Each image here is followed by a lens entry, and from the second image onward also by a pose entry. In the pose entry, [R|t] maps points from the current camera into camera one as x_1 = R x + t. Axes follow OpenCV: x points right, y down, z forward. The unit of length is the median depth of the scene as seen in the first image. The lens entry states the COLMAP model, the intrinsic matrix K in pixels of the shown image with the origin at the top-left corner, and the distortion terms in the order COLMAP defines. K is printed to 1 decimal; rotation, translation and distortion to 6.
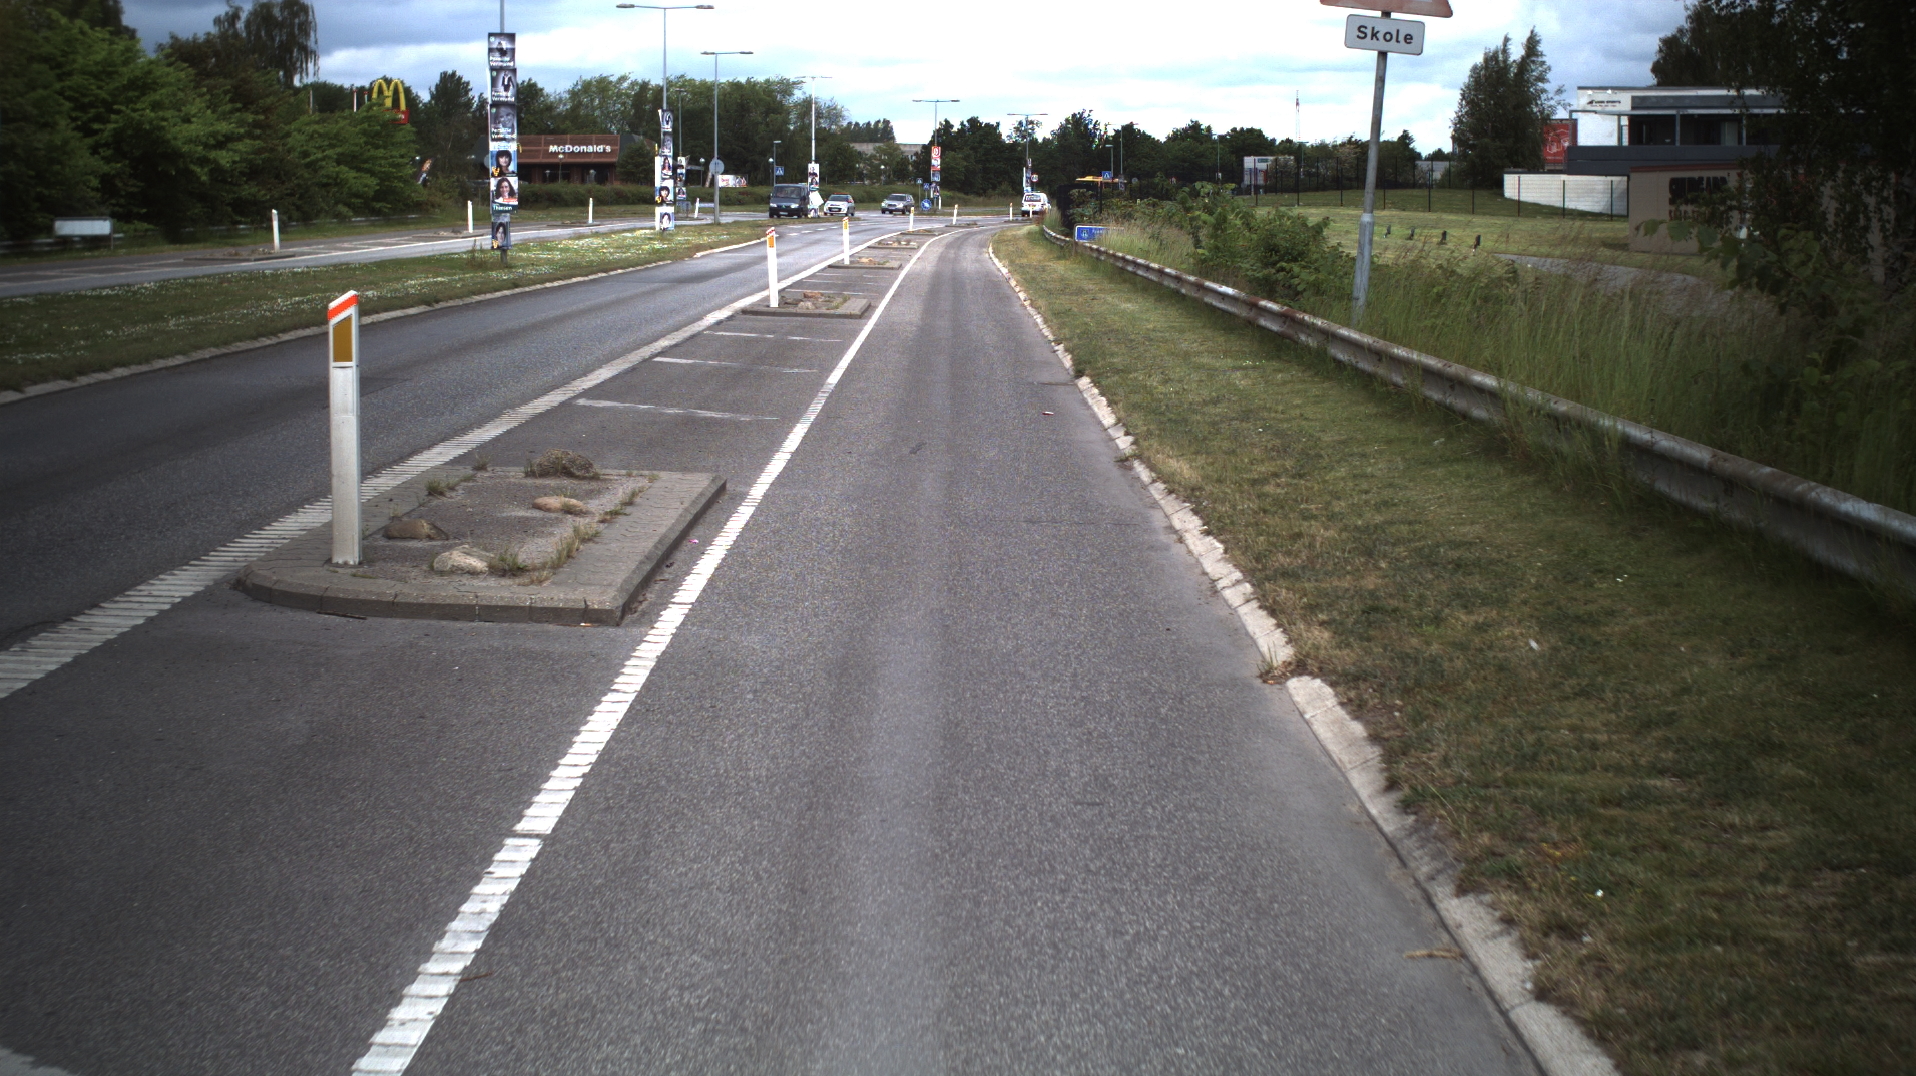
lens RADIAL K [[4238.1, 0, 957.9], [0, 4238.1, 540.8], [0, 0, 1]] dist [-0.365892, 0.246990]
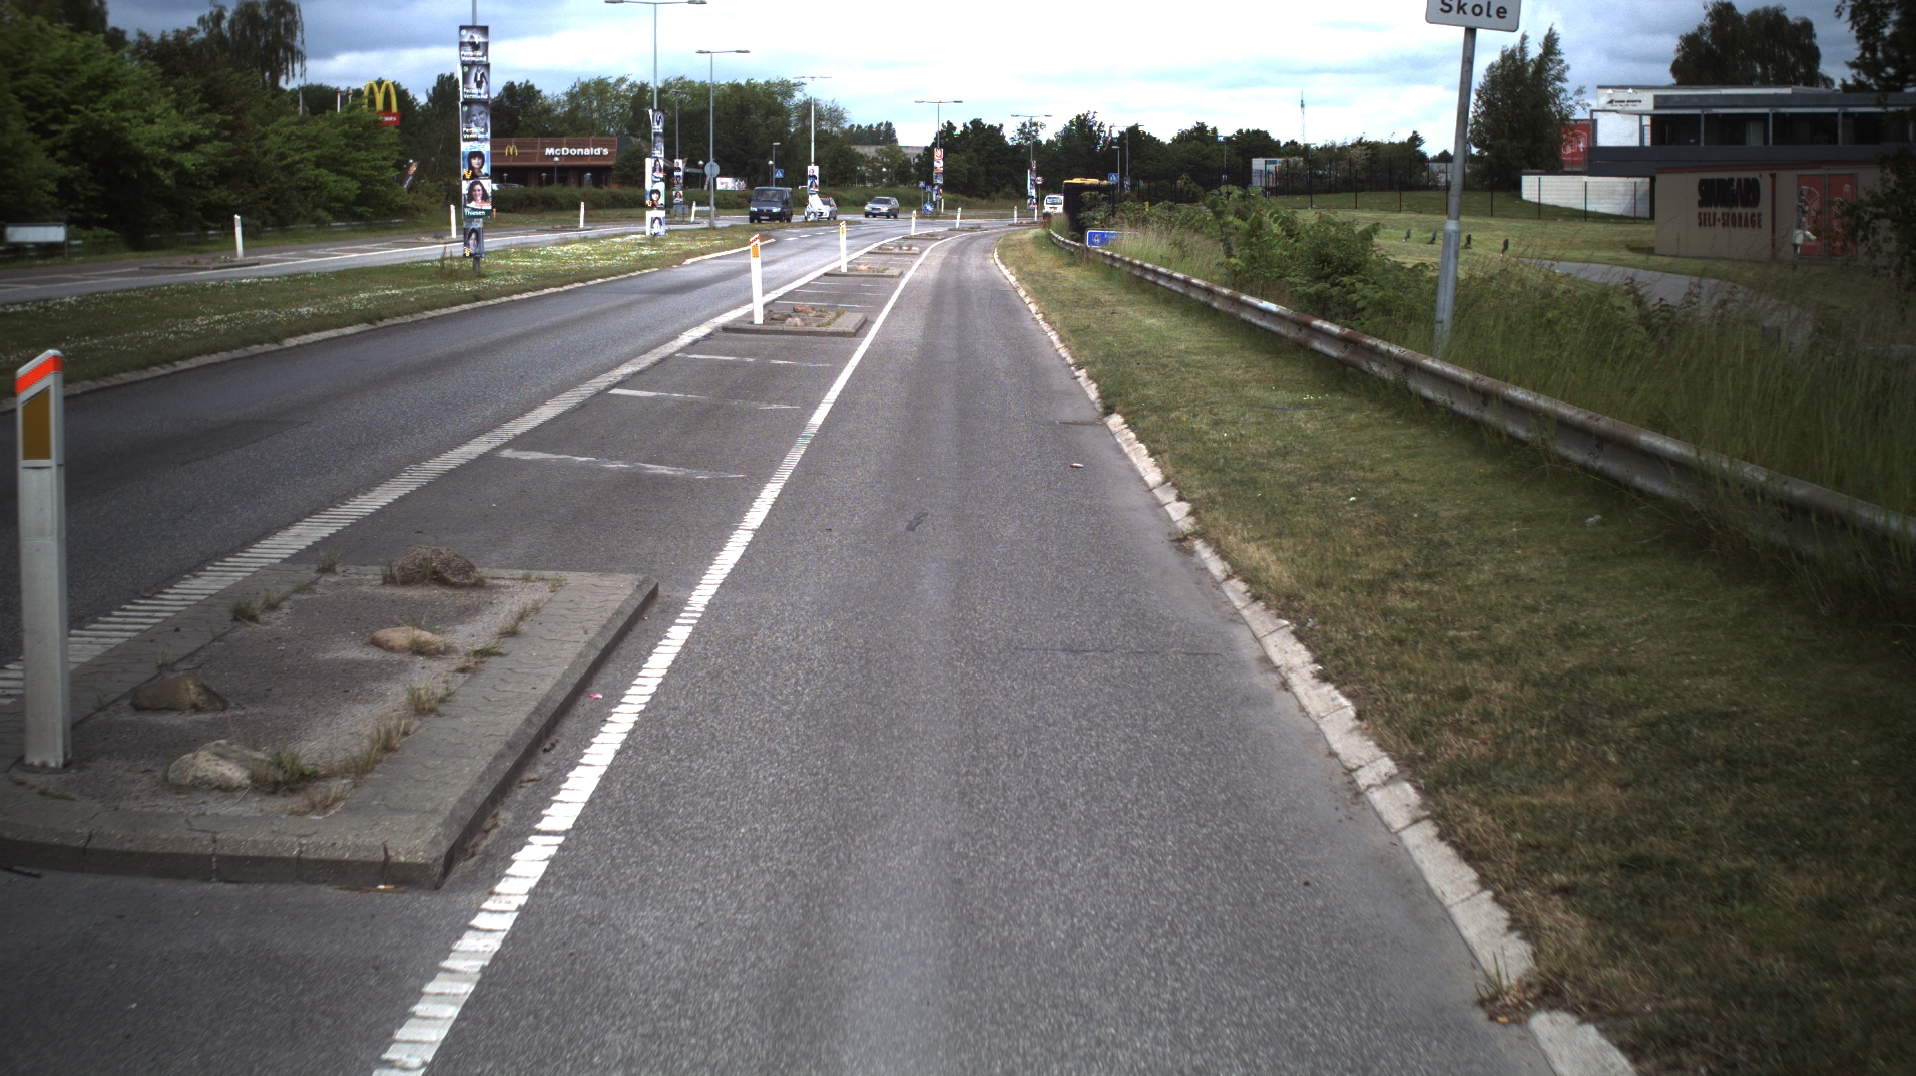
lens RADIAL K [[4238.1, 0, 957.9], [0, 4238.1, 540.8], [0, 0, 1]] dist [-0.365892, 0.246990]
pose [[0.999999, -0.001517, -0.000742, -0.000350], [0.001517, 0.999999, -0.000638, -0.004842], [0.000743, 0.000636, 1.000000, 0.058071]]
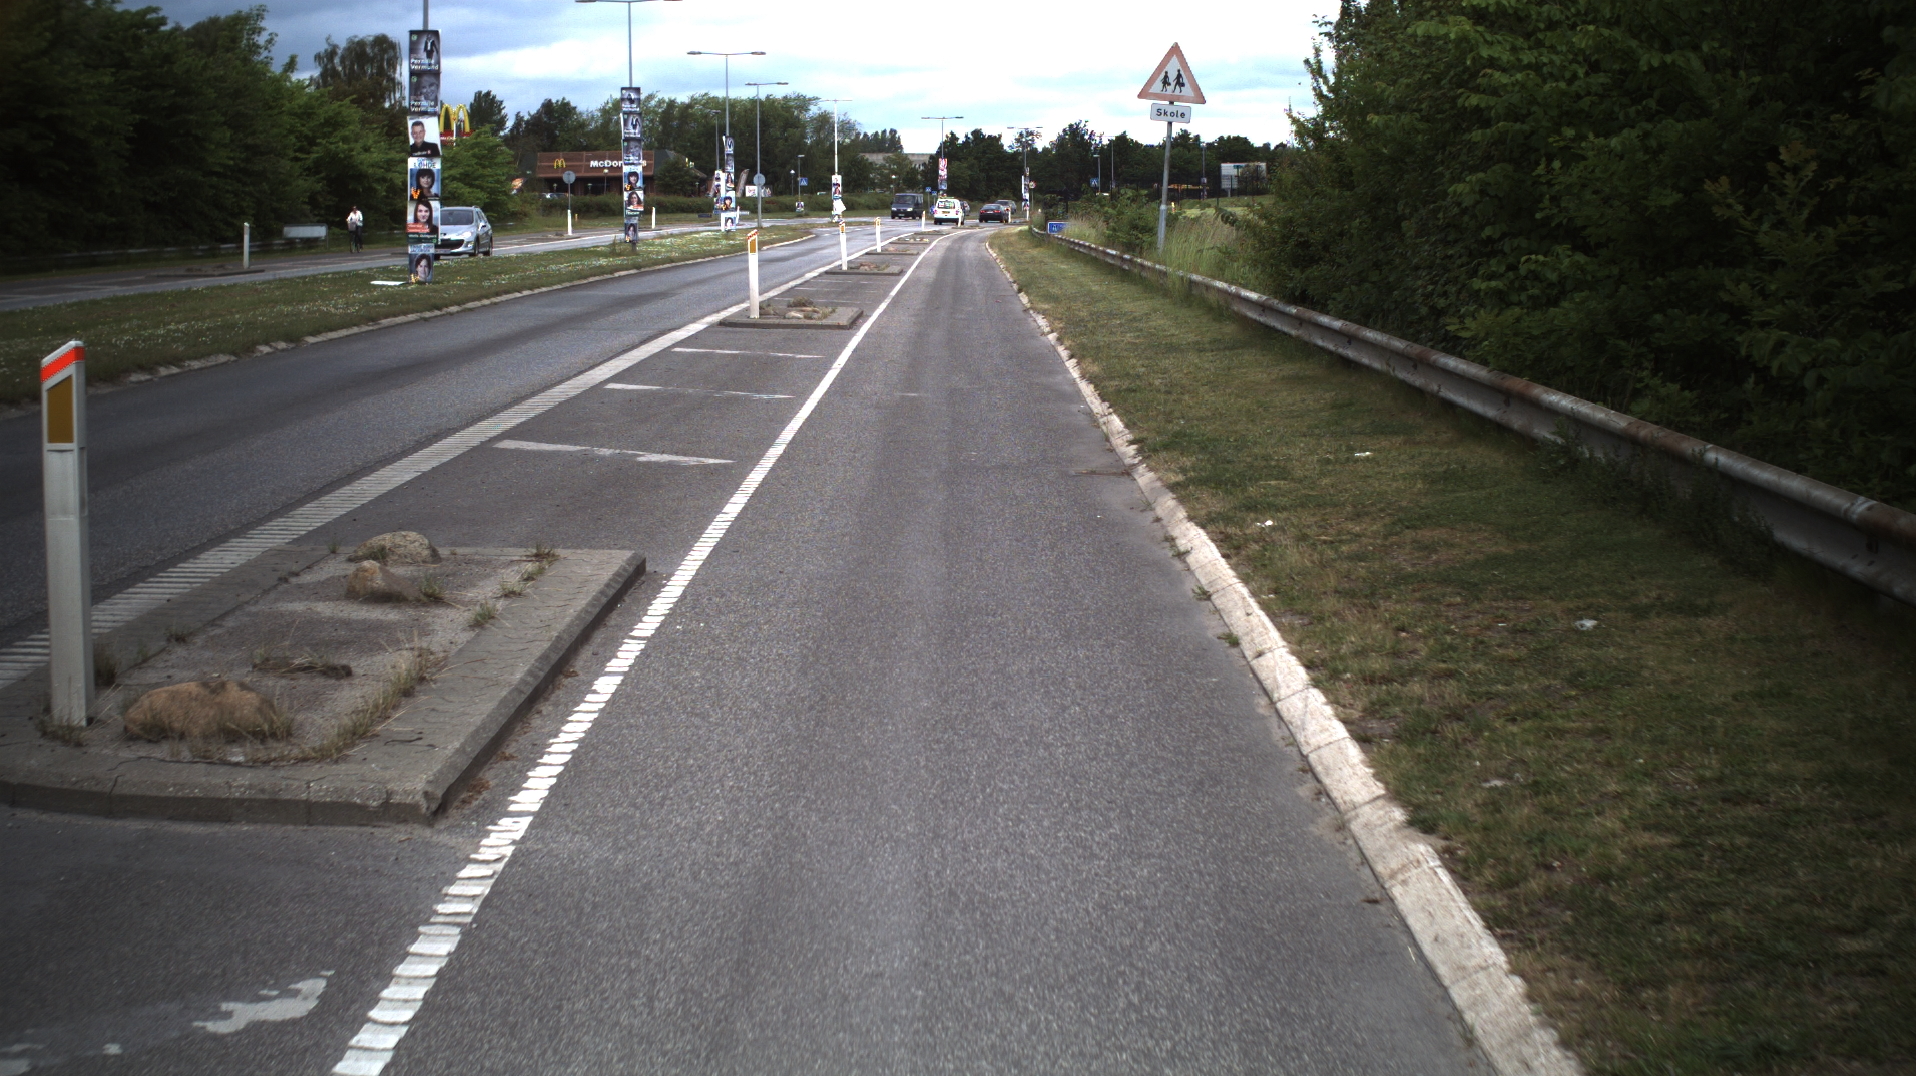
lens RADIAL K [[4236.6, 0, 959.1], [0, 4236.6, 537.9], [0, 0, 1]] dist [-0.341851, -0.047987]
pose [[0.999913, -0.012946, -0.002439, 0.001645], [0.012941, 0.999914, -0.002343, 0.029204], [0.002469, 0.002311, 0.999994, -0.348855]]
